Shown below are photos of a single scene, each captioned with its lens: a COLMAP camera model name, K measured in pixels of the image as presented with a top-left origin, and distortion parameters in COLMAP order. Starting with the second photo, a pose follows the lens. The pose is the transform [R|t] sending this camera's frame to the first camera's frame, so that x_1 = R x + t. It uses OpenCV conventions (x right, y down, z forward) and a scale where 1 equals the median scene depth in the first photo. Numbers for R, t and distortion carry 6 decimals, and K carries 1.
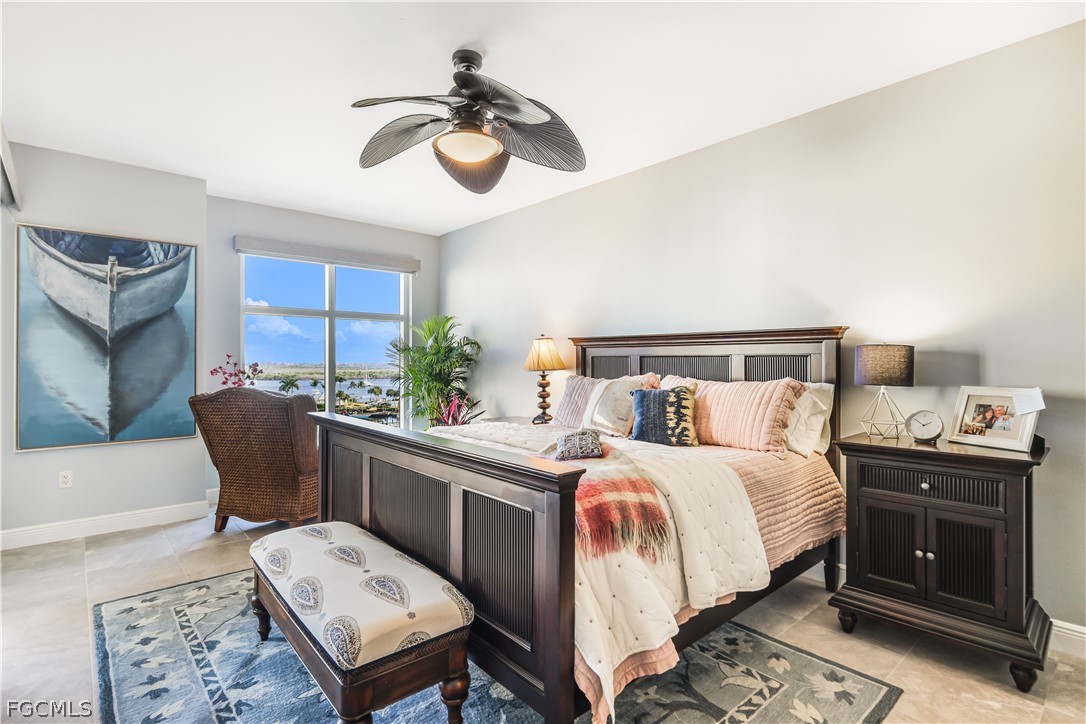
lens RADIAL K [[540.3, 0, 544.3], [0, 540.3, 358.6], [0, 0, 1]] dist [0.003764, 0.000315]
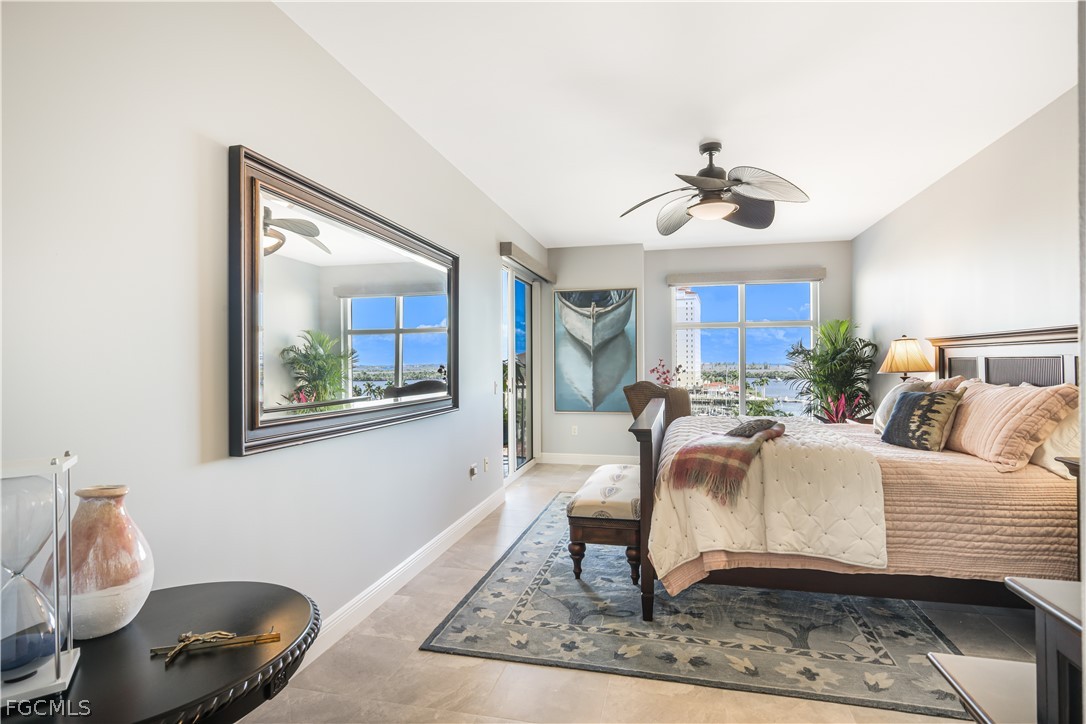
lens RADIAL K [[540.3, 0, 547.8], [0, 540.3, 364.0], [0, 0, 1]] dist [0.003764, 0.000315]
pose [[0.580623, -0.002199, -0.814170, 0.496587], [0.009782, 0.999943, 0.004275, -0.004410], [0.814114, -0.010446, 0.580611, -0.097807]]
